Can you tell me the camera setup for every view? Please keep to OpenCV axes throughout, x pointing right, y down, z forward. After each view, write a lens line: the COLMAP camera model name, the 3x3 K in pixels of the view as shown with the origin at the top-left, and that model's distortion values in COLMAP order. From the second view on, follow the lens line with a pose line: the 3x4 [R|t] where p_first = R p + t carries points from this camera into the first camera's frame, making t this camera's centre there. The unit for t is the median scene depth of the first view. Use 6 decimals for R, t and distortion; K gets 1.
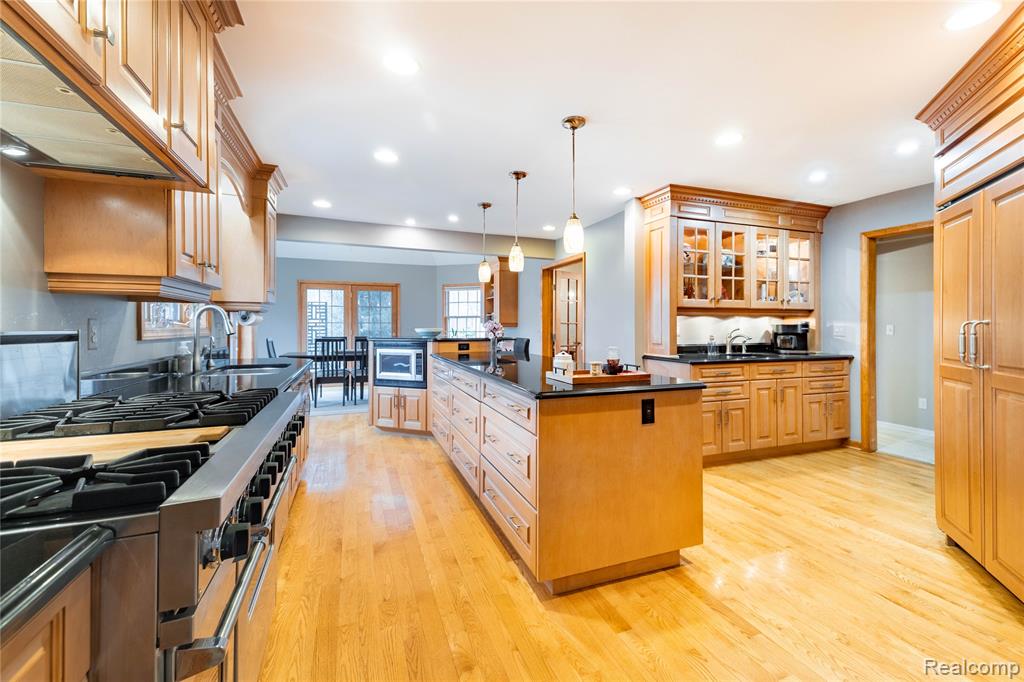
lens RADIAL K [[433.6, 0, 536.4], [0, 433.6, 326.1], [0, 0, 1]] dist [0.040251, -0.000116]
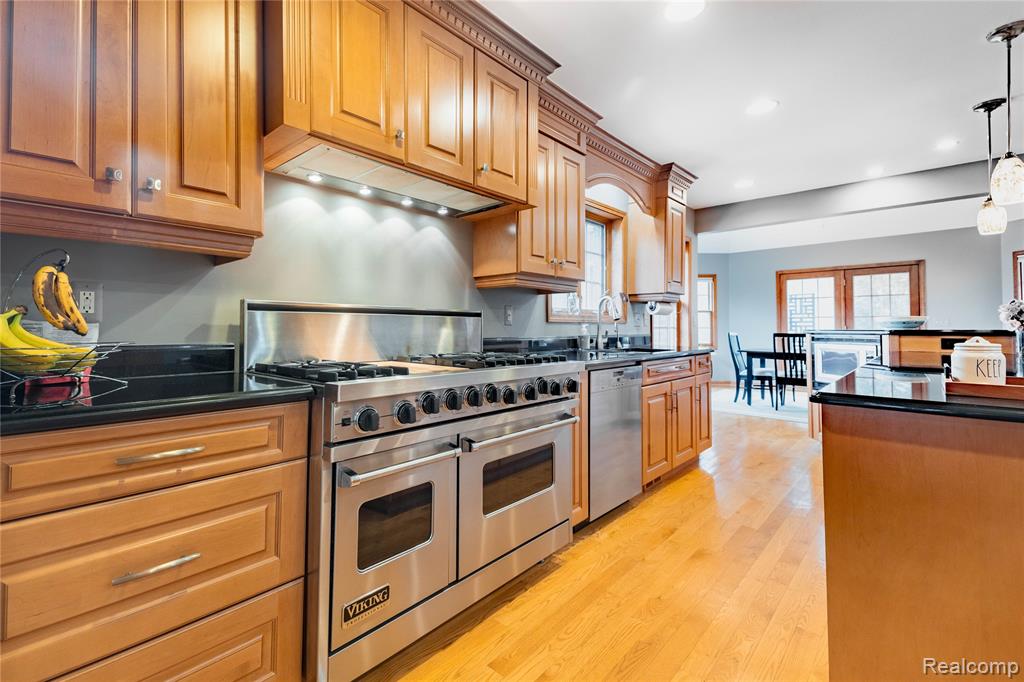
lens RADIAL K [[462.4, 0, 511.5], [0, 462.4, 317.7], [0, 0, 1]] dist [0.050245, -0.000153]
pose [[0.434639, -0.022643, -0.900320, 0.182908], [0.002353, 0.999709, -0.024007, 0.025438], [0.900602, 0.008316, 0.434566, 0.125585]]
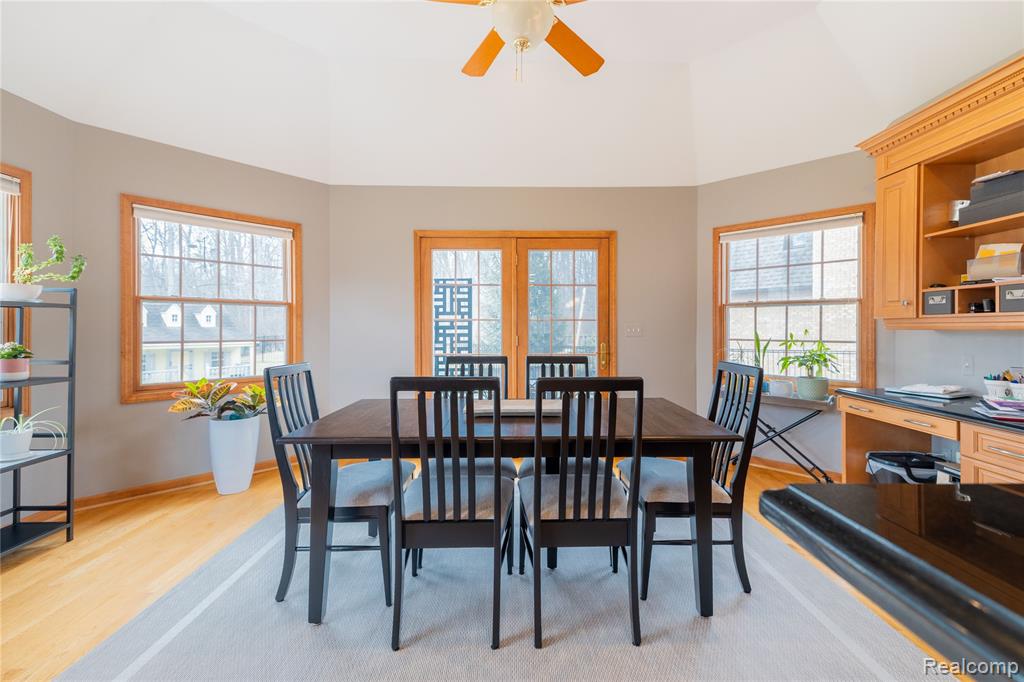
lens RADIAL K [[432.2, 0, 512.6], [0, 432.2, 327.2], [0, 0, 1]] dist [0.023708, -0.000082]
pose [[0.921253, 0.001024, -0.388963, -0.470513], [-0.000334, 0.999998, 0.001841, -0.001438], [0.388964, -0.001566, 0.921252, 1.090705]]
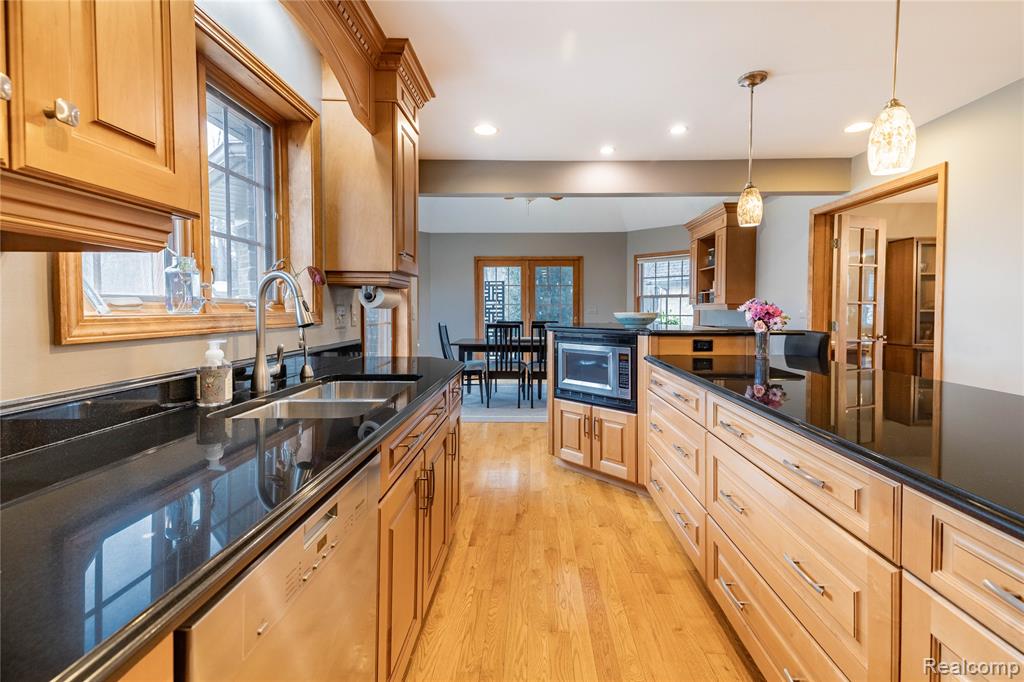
lens RADIAL K [[442.8, 0, 524.7], [0, 442.8, 318.1], [0, 0, 1]] dist [0.025135, -0.000120]
pose [[0.913731, 0.008658, -0.406228, -0.144916], [0.000858, 0.999730, 0.023238, -0.001722], [0.406319, -0.021582, 0.913476, 0.377368]]
